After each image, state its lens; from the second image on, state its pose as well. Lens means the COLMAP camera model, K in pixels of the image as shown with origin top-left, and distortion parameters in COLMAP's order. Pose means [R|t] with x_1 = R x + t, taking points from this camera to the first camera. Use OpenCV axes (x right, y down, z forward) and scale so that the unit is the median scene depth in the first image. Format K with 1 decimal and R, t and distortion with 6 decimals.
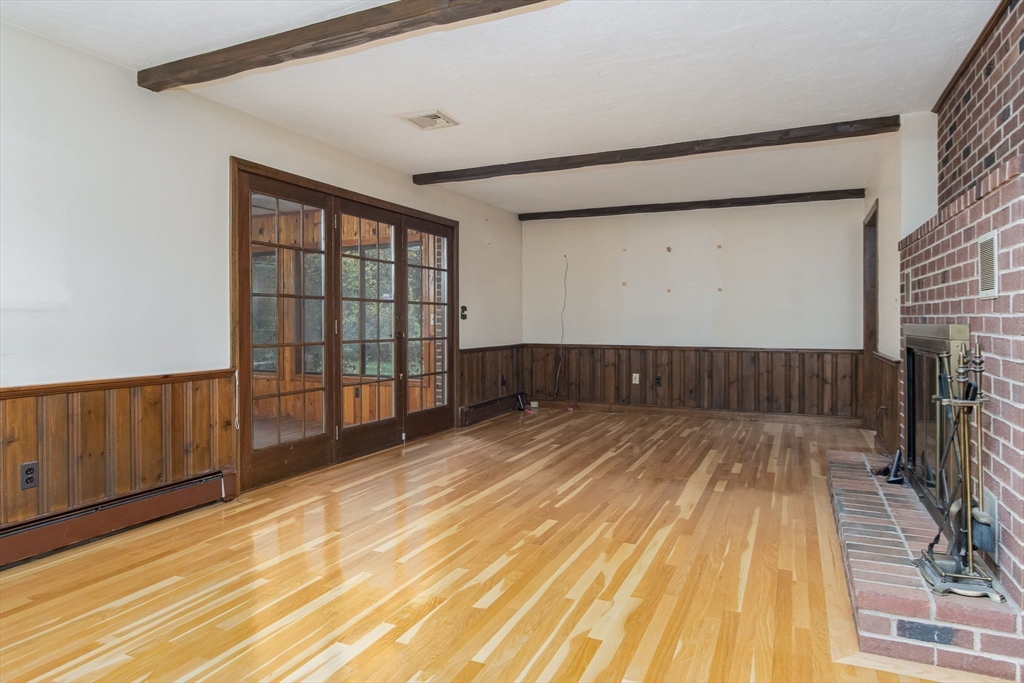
lens RADIAL K [[624.3, 0, 502.5], [0, 624.3, 325.5], [0, 0, 1]] dist [-0.008116, 0.003976]
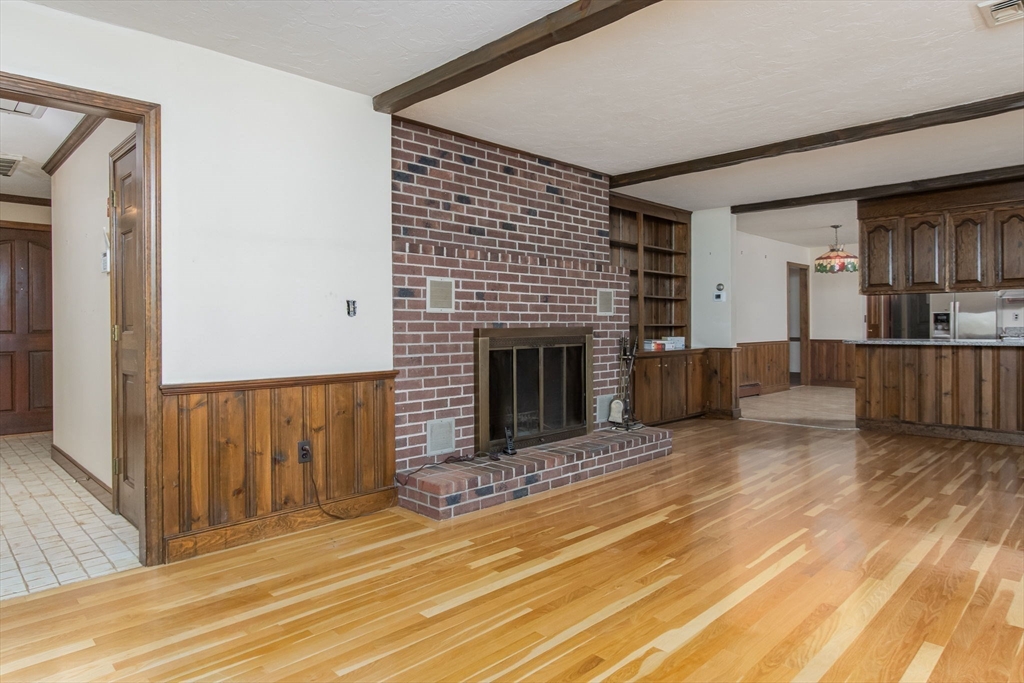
lens RADIAL K [[624.3, 0, 502.5], [0, 624.3, 325.5], [0, 0, 1]] dist [-0.008116, 0.003976]
pose [[-0.937562, 0.006650, 0.347753, 0.164449], [0.010496, 0.999903, 0.009175, -0.015413], [-0.347659, 0.012252, -0.937541, 1.802922]]
